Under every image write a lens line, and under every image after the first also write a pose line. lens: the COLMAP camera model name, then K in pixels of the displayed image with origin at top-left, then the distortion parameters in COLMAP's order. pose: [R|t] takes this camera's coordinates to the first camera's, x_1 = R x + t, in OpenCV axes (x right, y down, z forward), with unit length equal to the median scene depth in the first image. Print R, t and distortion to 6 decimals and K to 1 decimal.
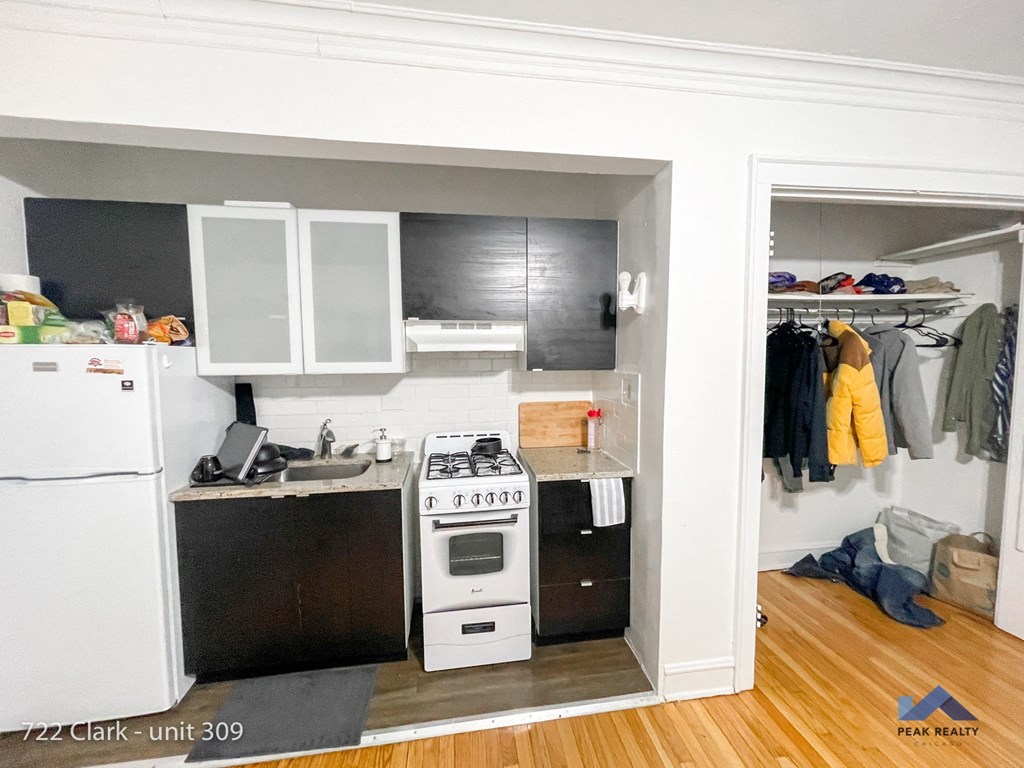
lens RADIAL K [[439.9, 0, 512.0], [0, 439.9, 384.0], [0, 0, 1]] dist [-0.001159, 0.000841]
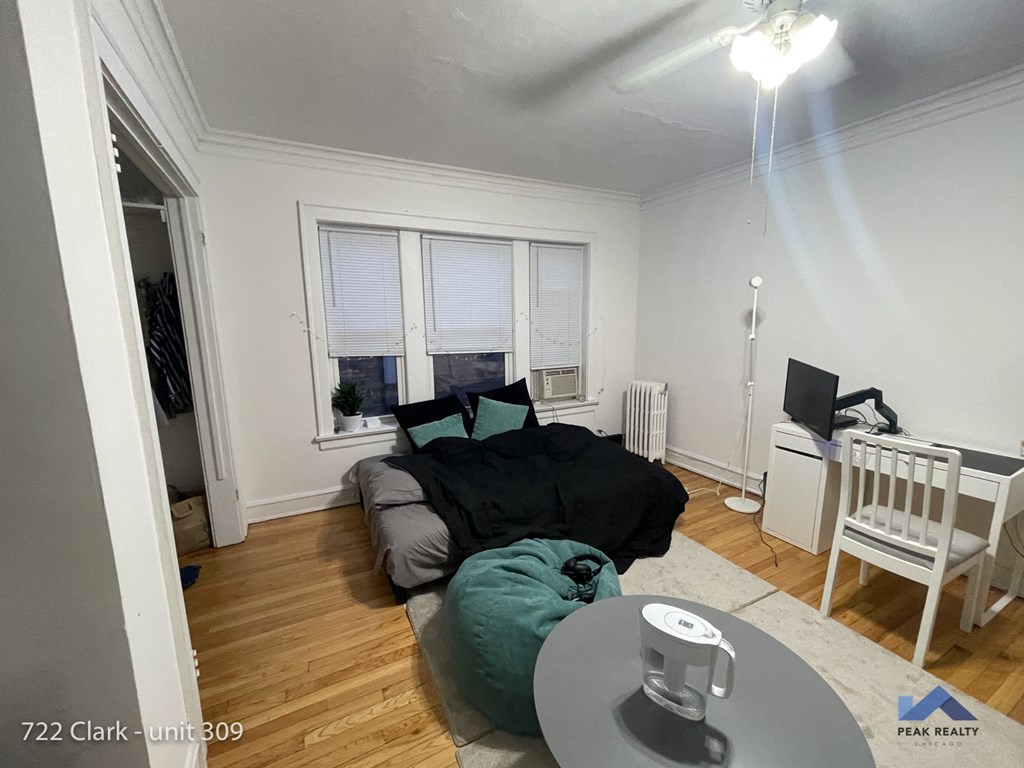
lens RADIAL K [[421.5, 0, 519.5], [0, 421.5, 383.3], [0, 0, 1]] dist [0.000497, 0.000141]
pose [[-0.339617, -0.145280, 0.929276, -0.207411], [0.079076, 0.980091, 0.182124, -0.039465], [-0.937234, 0.135336, -0.321368, 0.520941]]
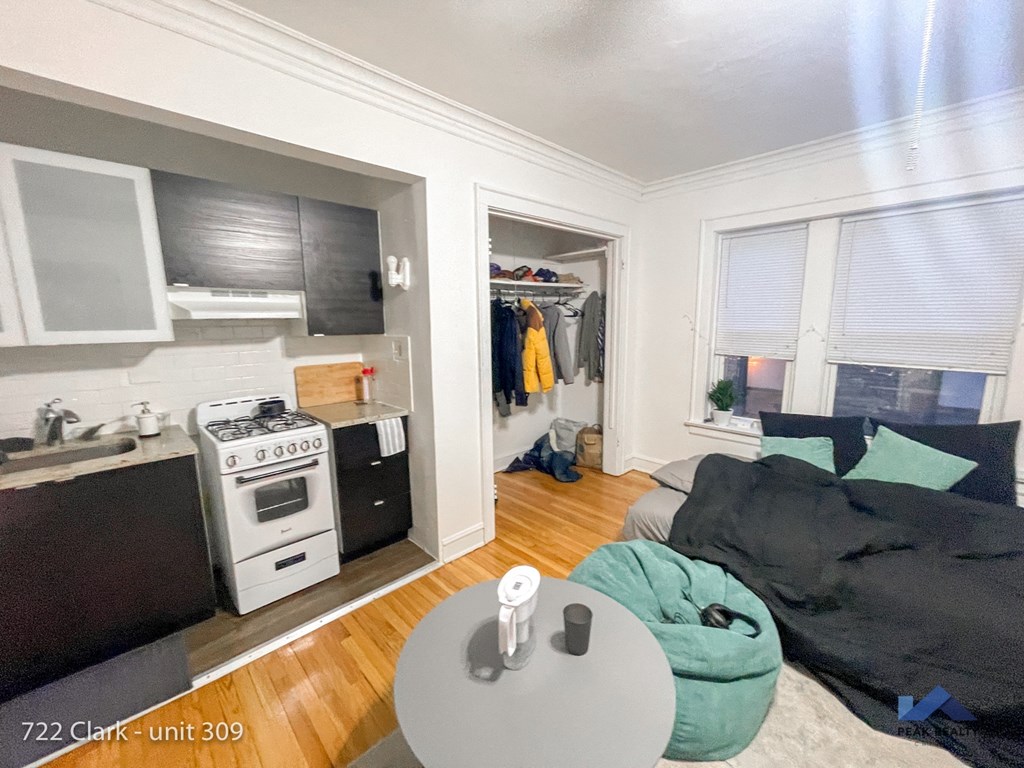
lens RADIAL K [[421.5, 0, 519.5], [0, 421.5, 383.3], [0, 0, 1]] dist [0.000497, 0.000141]
pose [[0.804626, -0.088791, 0.587106, -0.167653], [0.047019, 0.995179, 0.086066, 0.021241], [-0.591917, -0.041646, 0.804922, -0.183761]]
